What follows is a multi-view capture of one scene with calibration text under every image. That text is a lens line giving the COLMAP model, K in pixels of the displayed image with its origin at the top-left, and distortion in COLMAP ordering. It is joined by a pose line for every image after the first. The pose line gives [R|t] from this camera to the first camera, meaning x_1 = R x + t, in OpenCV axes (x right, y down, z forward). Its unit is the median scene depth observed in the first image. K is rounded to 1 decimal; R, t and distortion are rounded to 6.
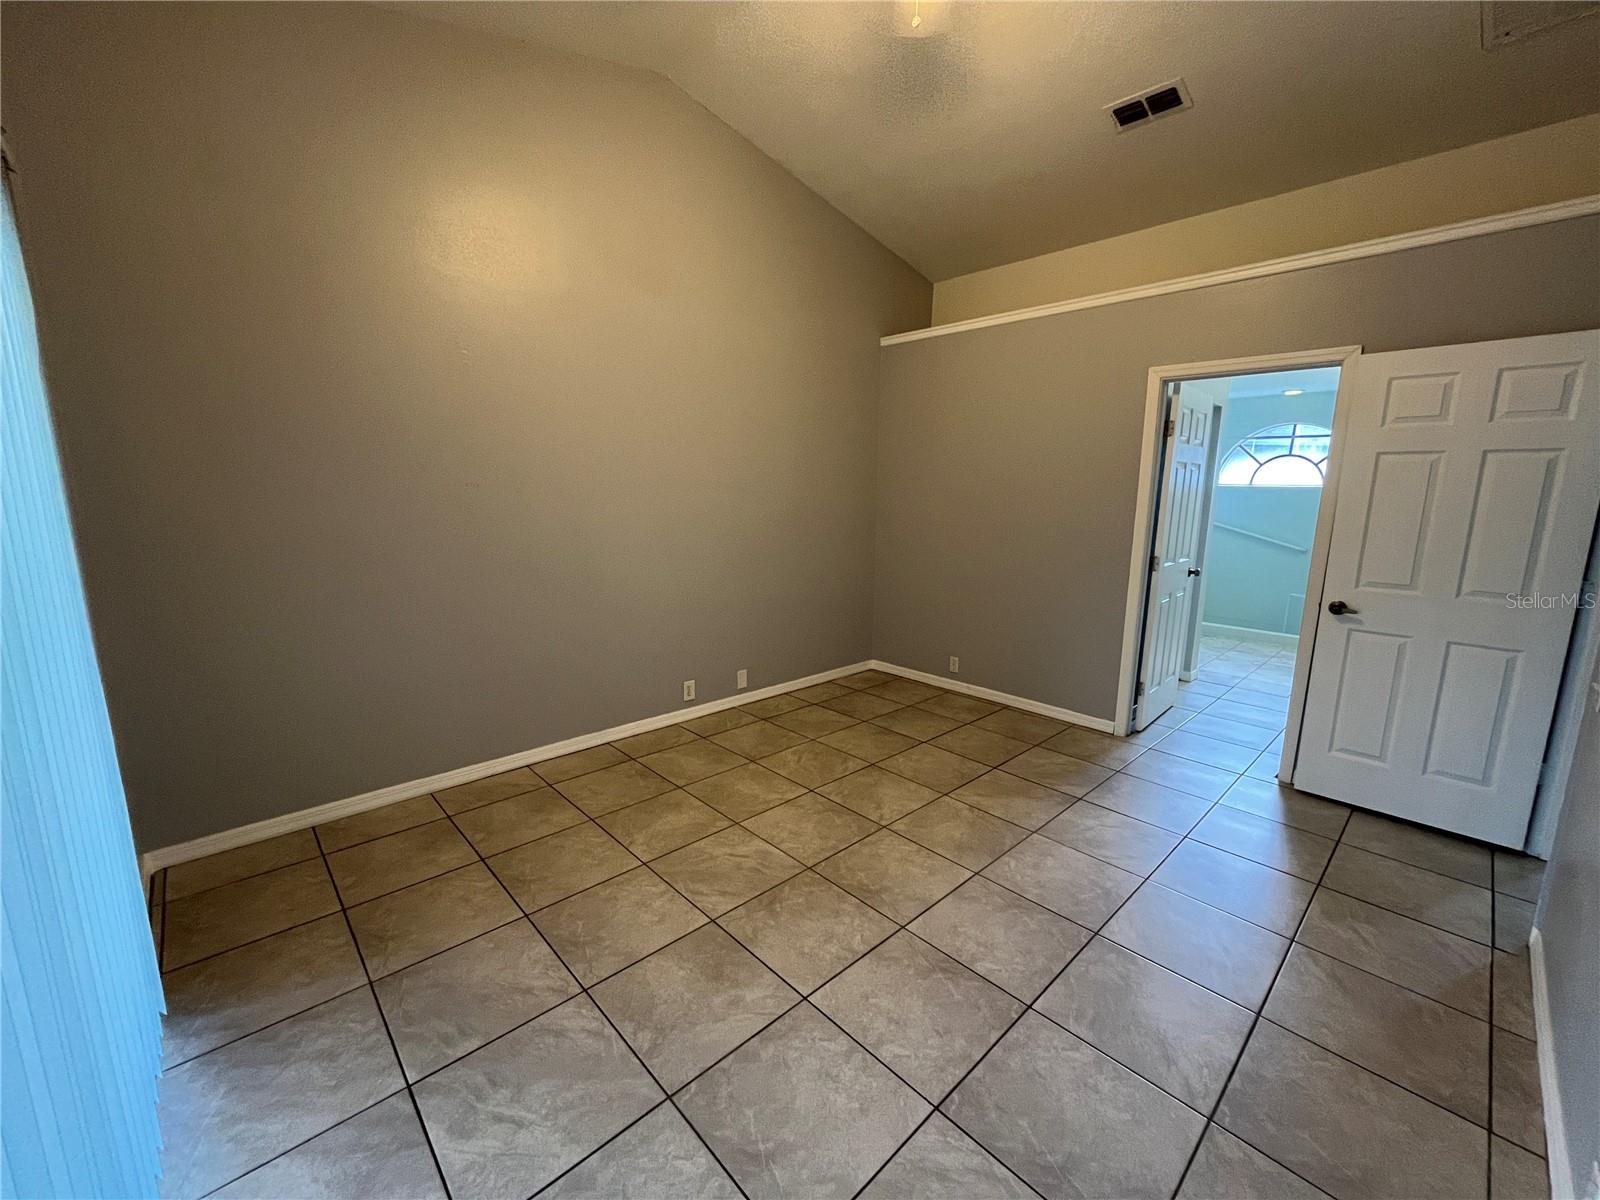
lens RADIAL K [[650.6, 0, 804.5], [0, 650.6, 597.6], [0, 0, 1]] dist [-0.003569, -0.000026]
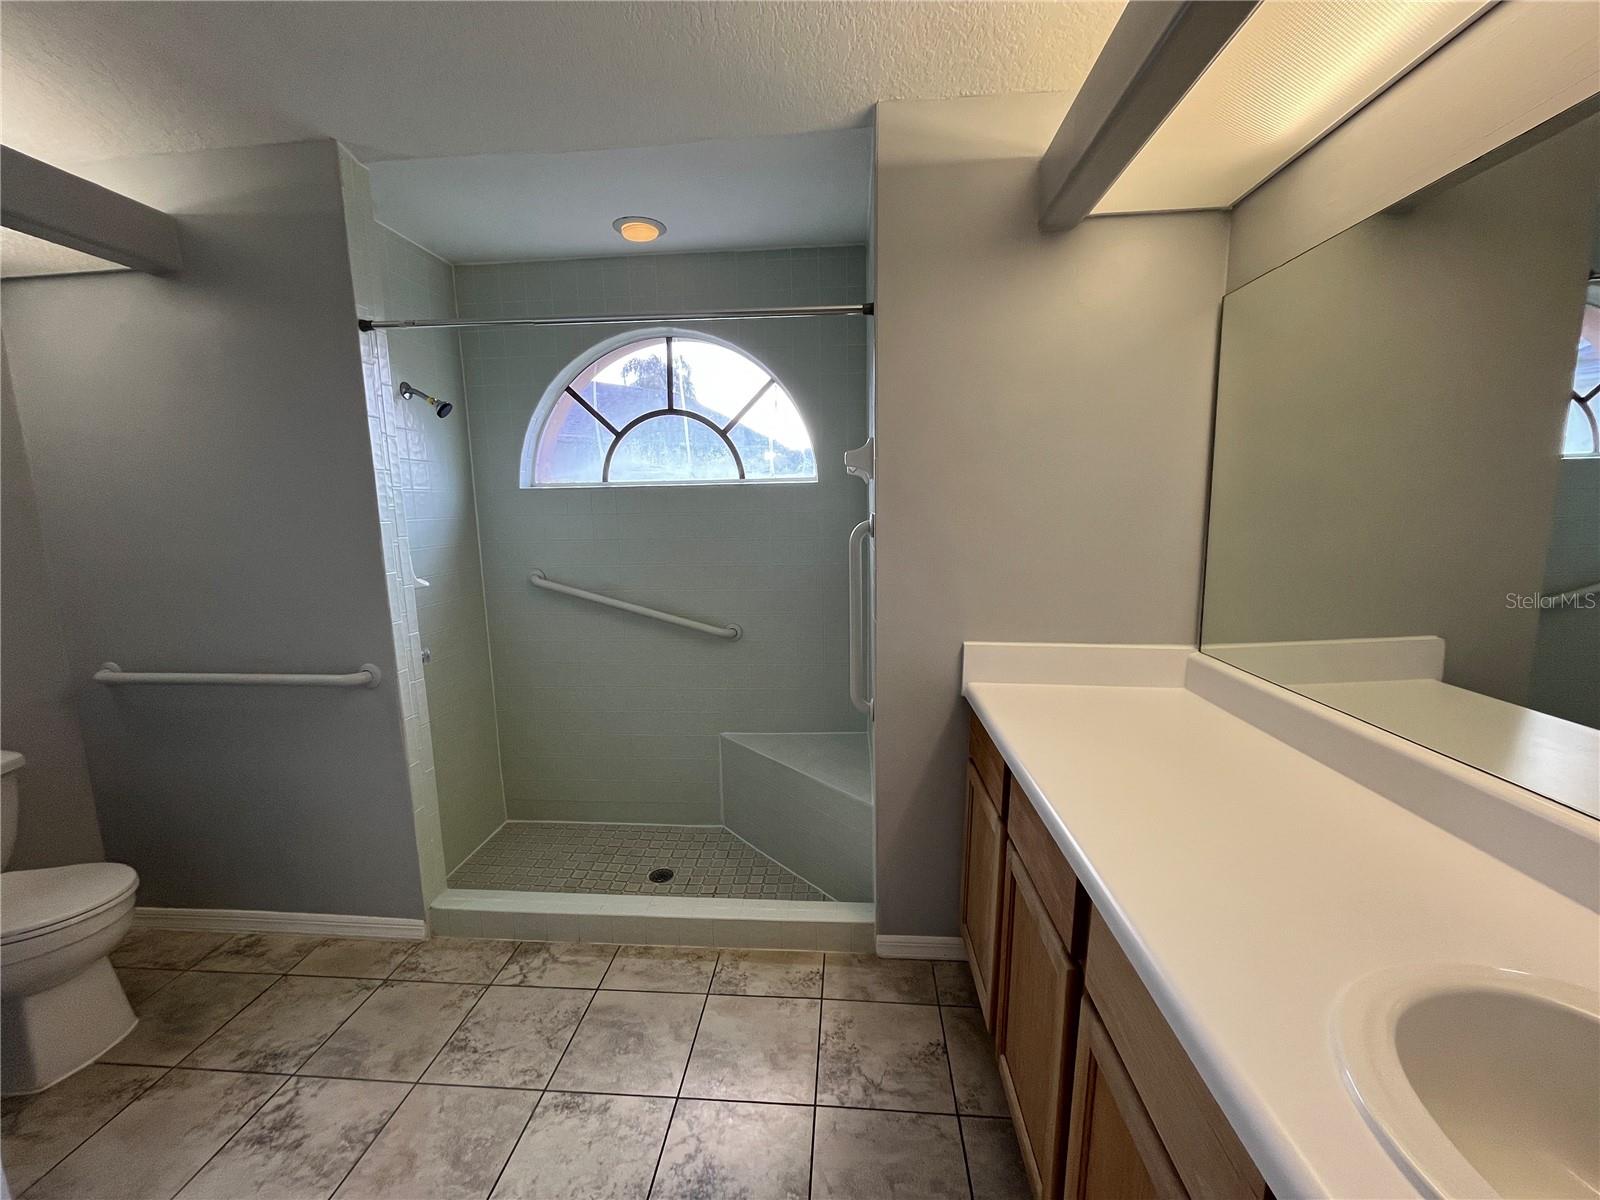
lens RADIAL K [[650.6, 0, 802.3], [0, 650.6, 606.7], [0, 0, 1]] dist [-0.003569, -0.000026]
pose [[0.740981, -0.132032, 0.658418, 1.301280], [0.147306, 0.988558, 0.032457, -0.238851], [-0.655170, 0.072939, 0.751952, 1.601331]]
